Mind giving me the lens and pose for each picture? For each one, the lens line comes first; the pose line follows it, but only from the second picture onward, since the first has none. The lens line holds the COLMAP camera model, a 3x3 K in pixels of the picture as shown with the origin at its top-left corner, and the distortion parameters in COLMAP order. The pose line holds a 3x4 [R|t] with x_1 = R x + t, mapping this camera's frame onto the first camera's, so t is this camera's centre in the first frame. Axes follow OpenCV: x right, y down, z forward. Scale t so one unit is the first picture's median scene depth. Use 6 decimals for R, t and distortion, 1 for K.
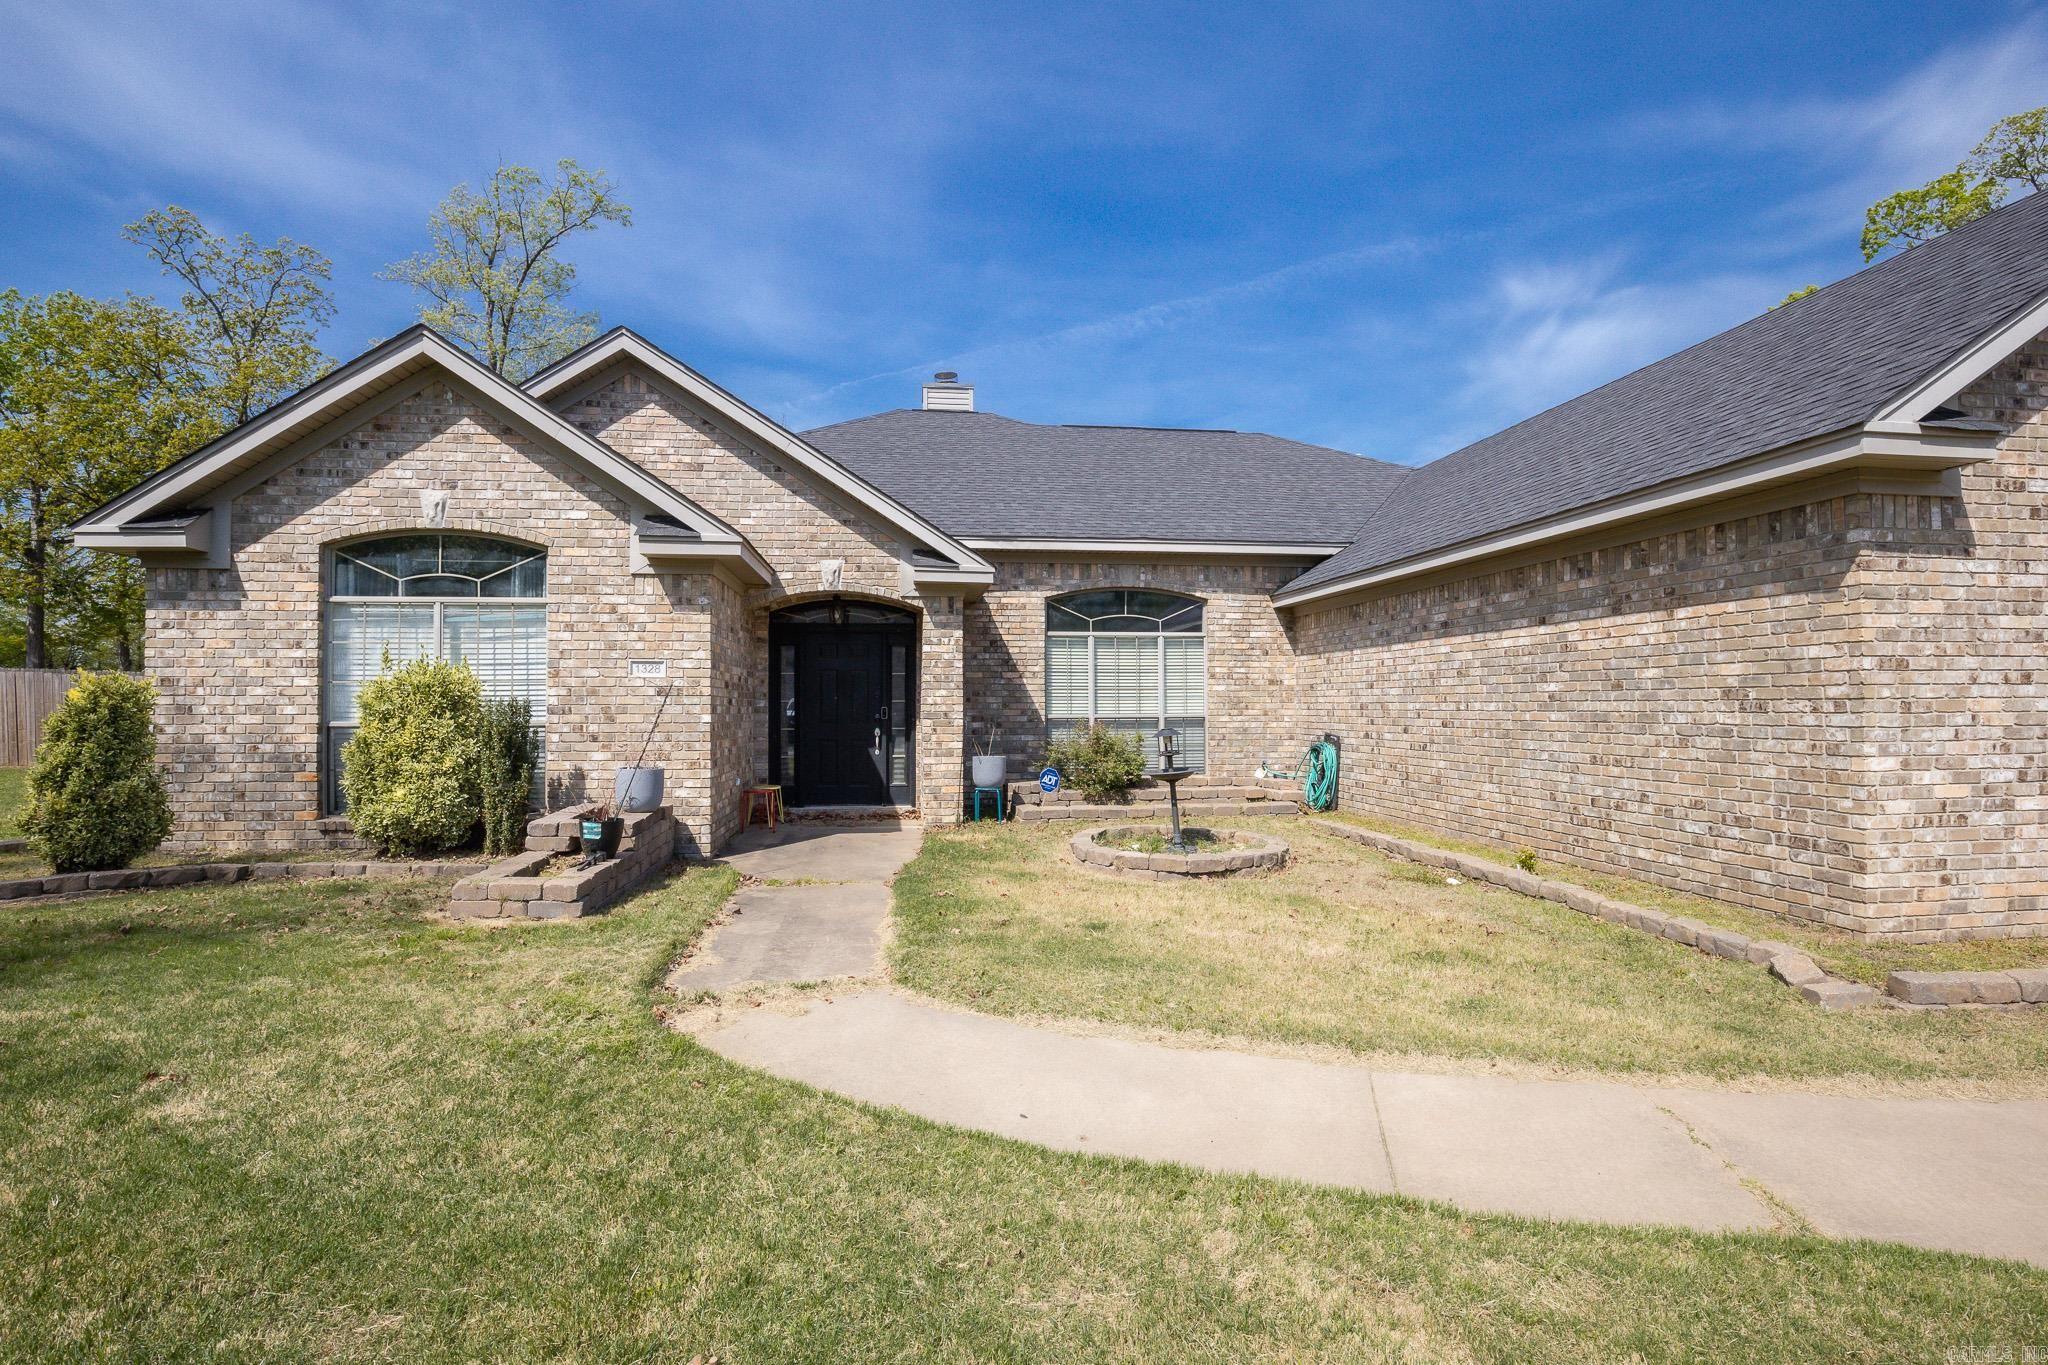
lens RADIAL K [[933.3, 0, 1015.5], [0, 933.3, 693.1], [0, 0, 1]] dist [-0.034845, 0.006388]
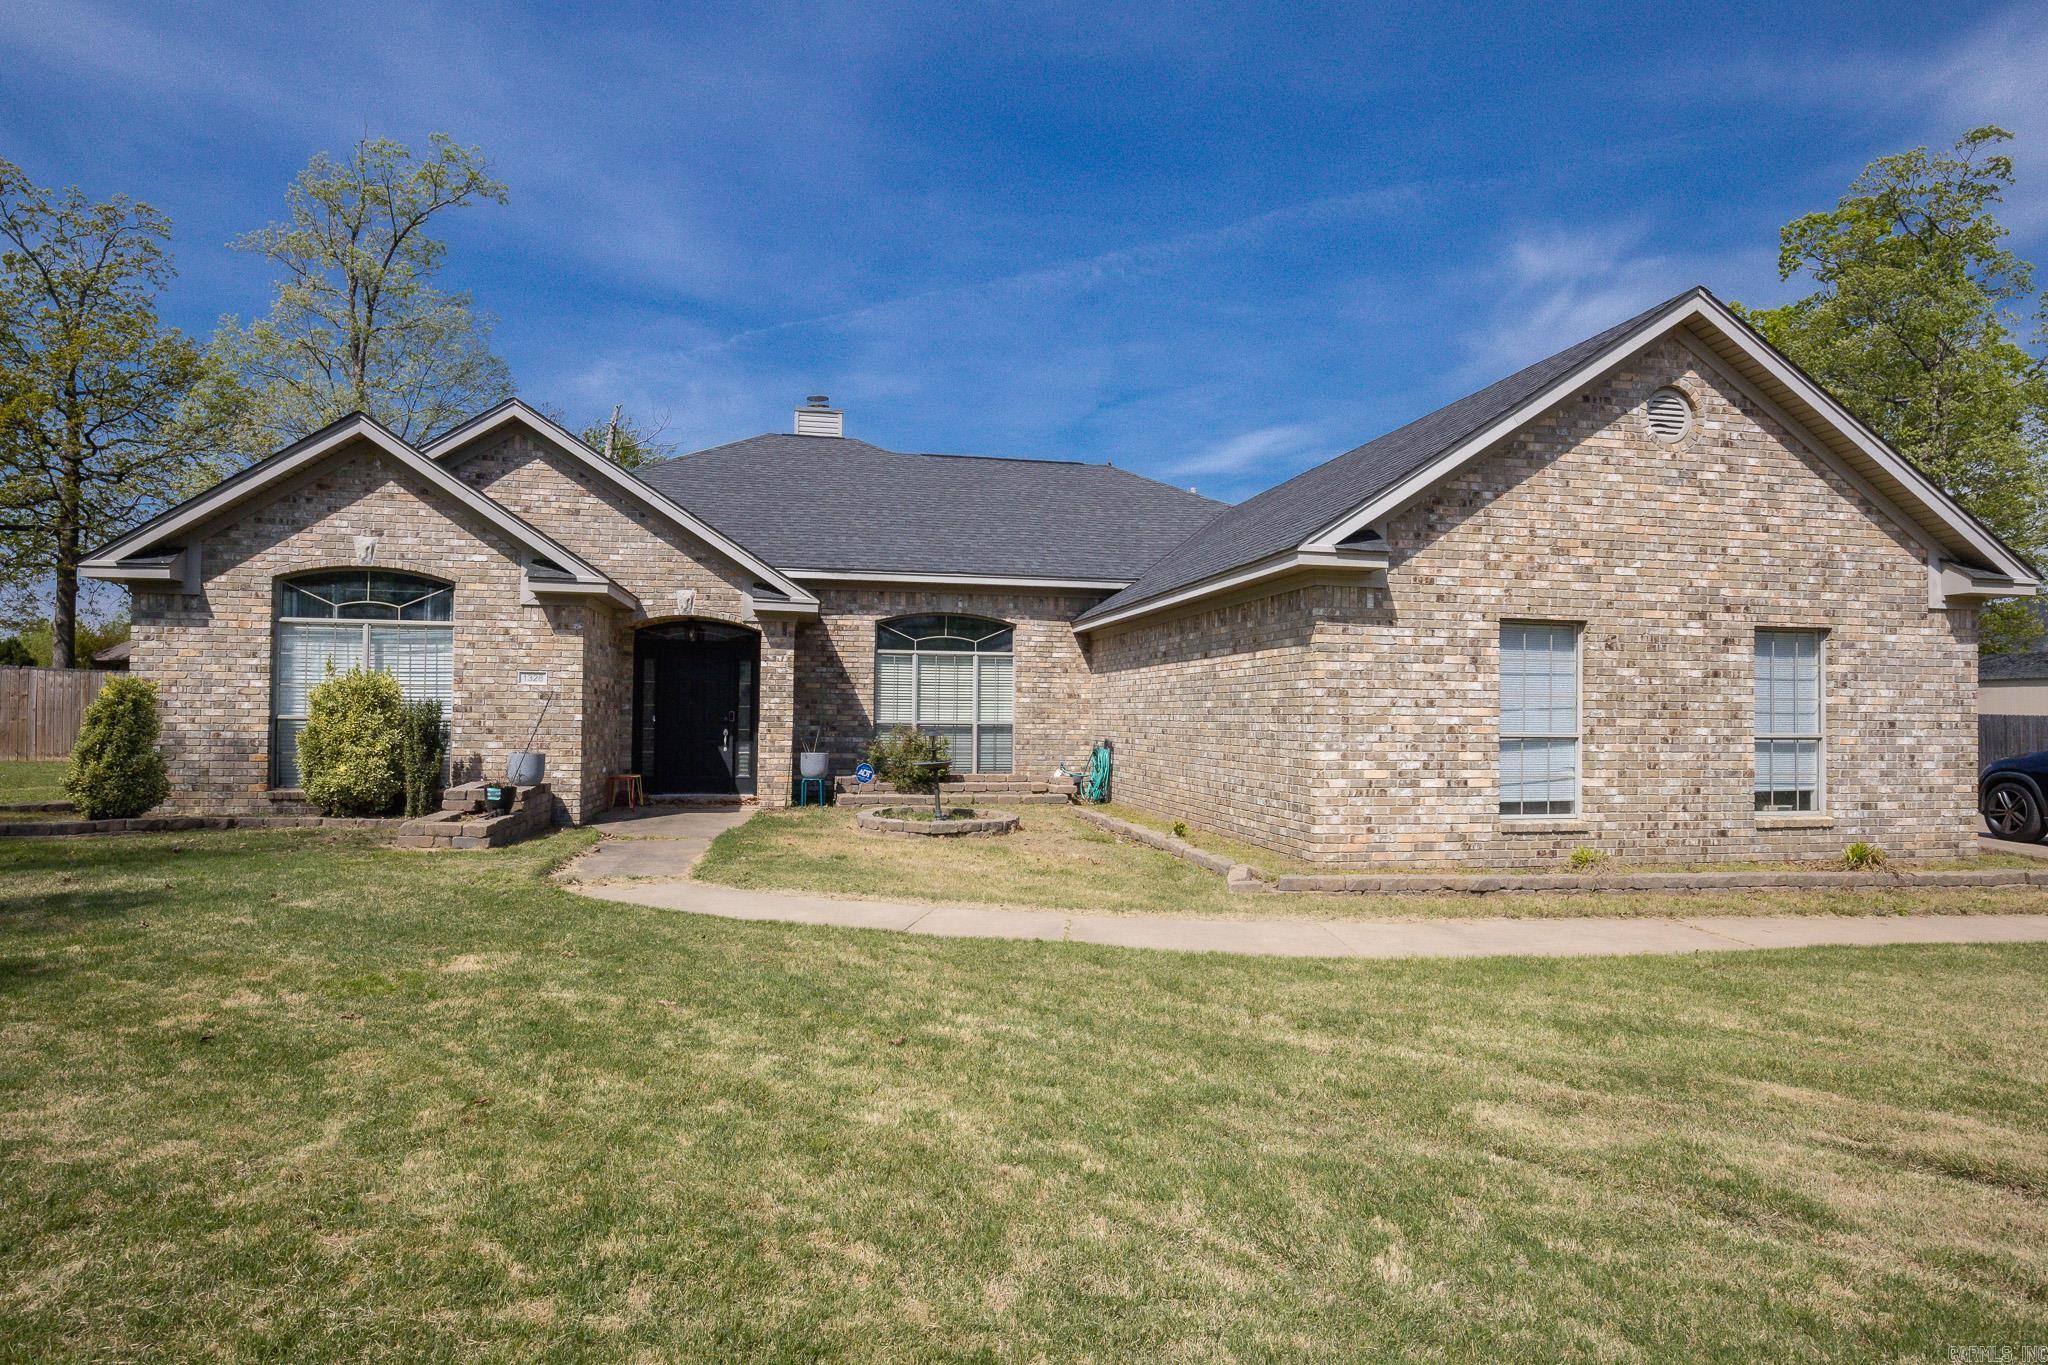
lens RADIAL K [[1062.2, 0, 1005.7], [0, 1062.2, 701.4], [0, 0, 1]] dist [-0.026583, 0.007849]
pose [[0.998043, 0.017117, 0.060150, 0.176591], [-0.017103, 0.999853, -0.000744, -0.004209], [-0.060154, -0.000287, 0.998189, -0.519806]]
